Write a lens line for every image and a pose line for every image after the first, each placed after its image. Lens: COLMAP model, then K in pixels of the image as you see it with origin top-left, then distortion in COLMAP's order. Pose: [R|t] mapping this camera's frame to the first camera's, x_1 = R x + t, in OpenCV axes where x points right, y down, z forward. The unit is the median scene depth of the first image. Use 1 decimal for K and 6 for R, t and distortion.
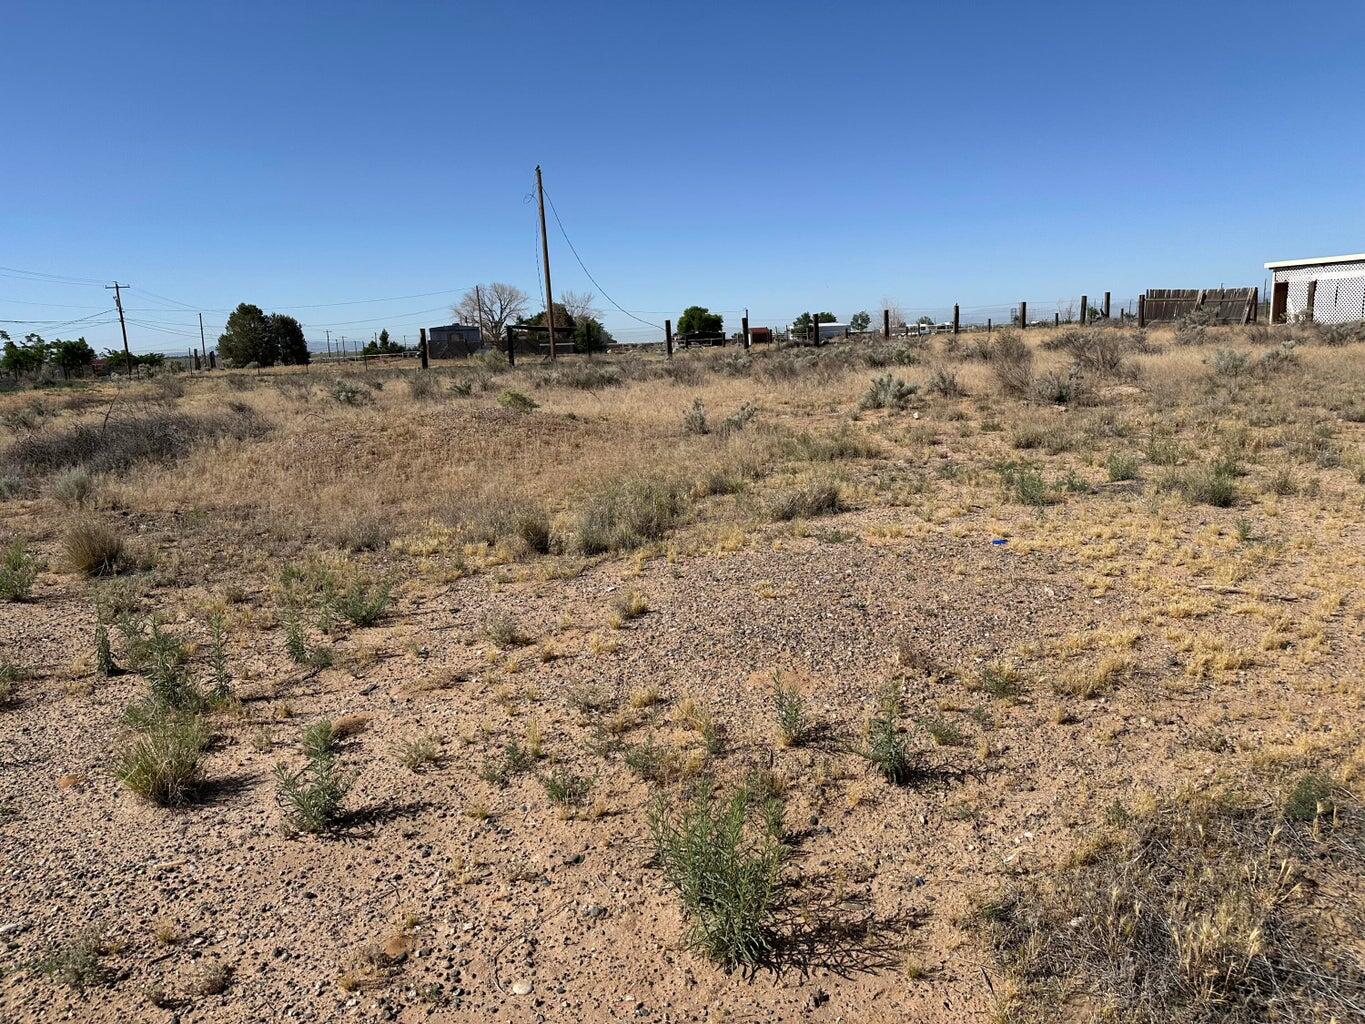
lens RADIAL K [[926.9, 0, 691.5], [0, 926.9, 516.1], [0, 0, 1]] dist [0.008969, -0.014699]
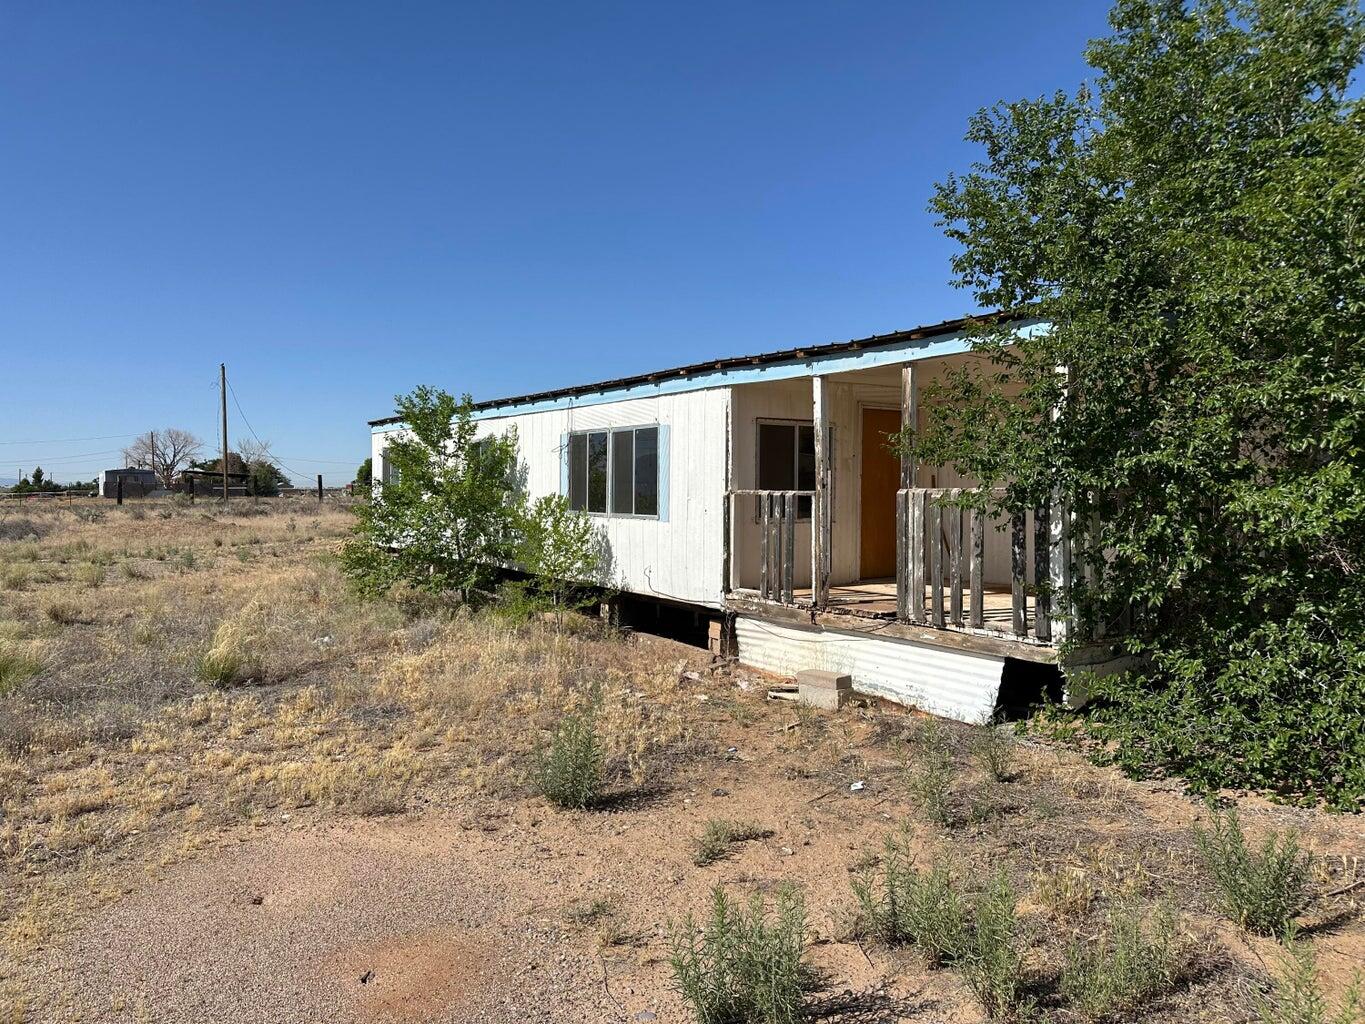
lens RADIAL K [[926.9, 0, 684.3], [0, 926.9, 511.6], [0, 0, 1]] dist [0.008969, -0.014699]
pose [[0.951550, 0.019797, 0.306856, 0.032210], [0.030494, 0.986931, -0.158232, 0.036706], [-0.305979, 0.159923, 0.938510, -0.212016]]
